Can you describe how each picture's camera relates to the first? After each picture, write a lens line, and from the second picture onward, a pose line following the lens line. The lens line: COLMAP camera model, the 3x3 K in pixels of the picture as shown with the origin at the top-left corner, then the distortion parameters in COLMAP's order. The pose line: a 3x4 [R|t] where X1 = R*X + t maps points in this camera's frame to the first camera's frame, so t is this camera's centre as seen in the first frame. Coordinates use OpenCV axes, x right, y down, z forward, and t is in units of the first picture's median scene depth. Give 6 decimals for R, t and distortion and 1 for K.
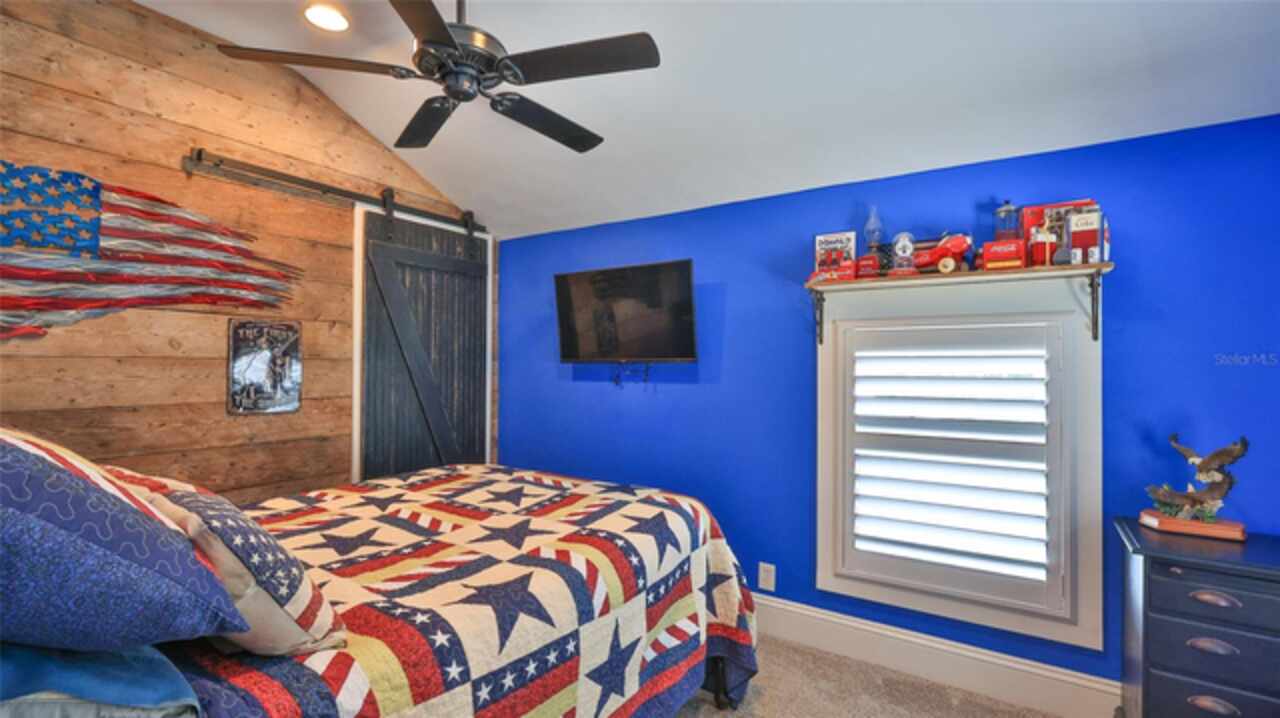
lens RADIAL K [[559.0, 0, 634.7], [0, 559.0, 358.7], [0, 0, 1]] dist [-0.000127, -0.000472]
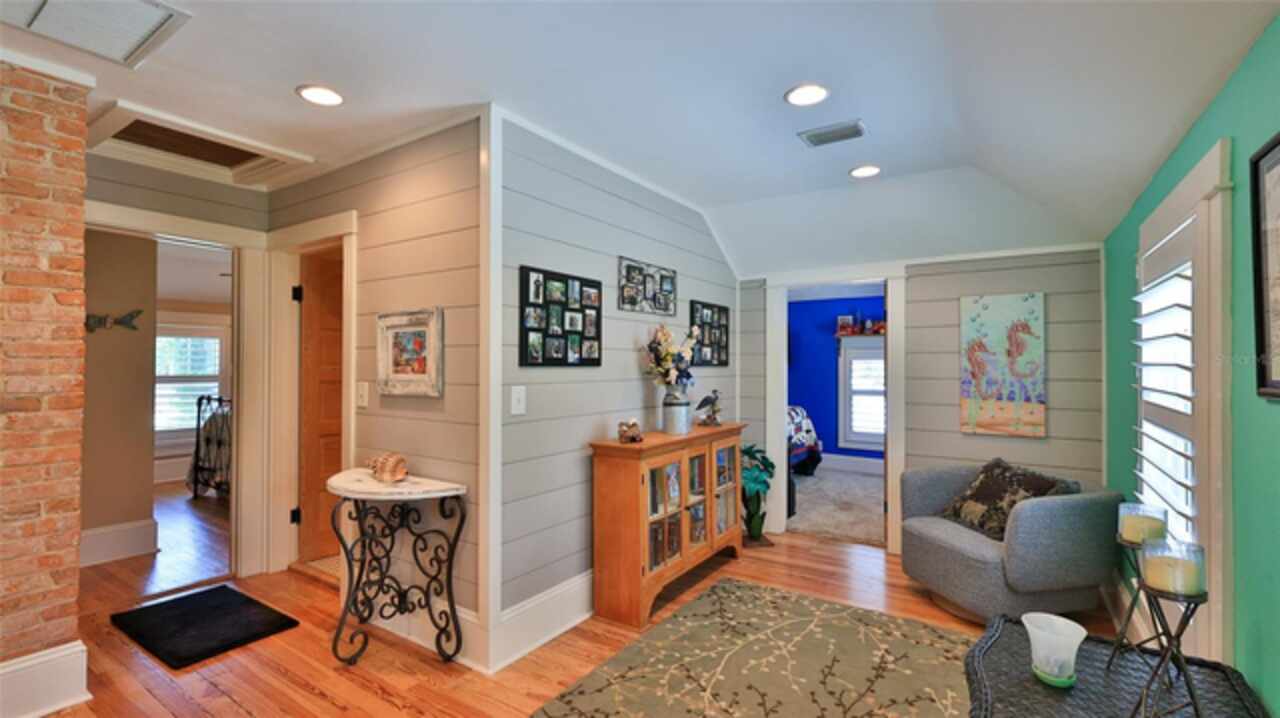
lens RADIAL K [[559.0, 0, 649.3], [0, 559.0, 362.4], [0, 0, 1]] dist [-0.000127, -0.000472]
pose [[0.999997, -0.002493, 0.000239, -0.606173], [0.002493, 0.999994, 0.002488, -0.011550], [-0.000245, -0.002487, 0.999997, -1.752564]]
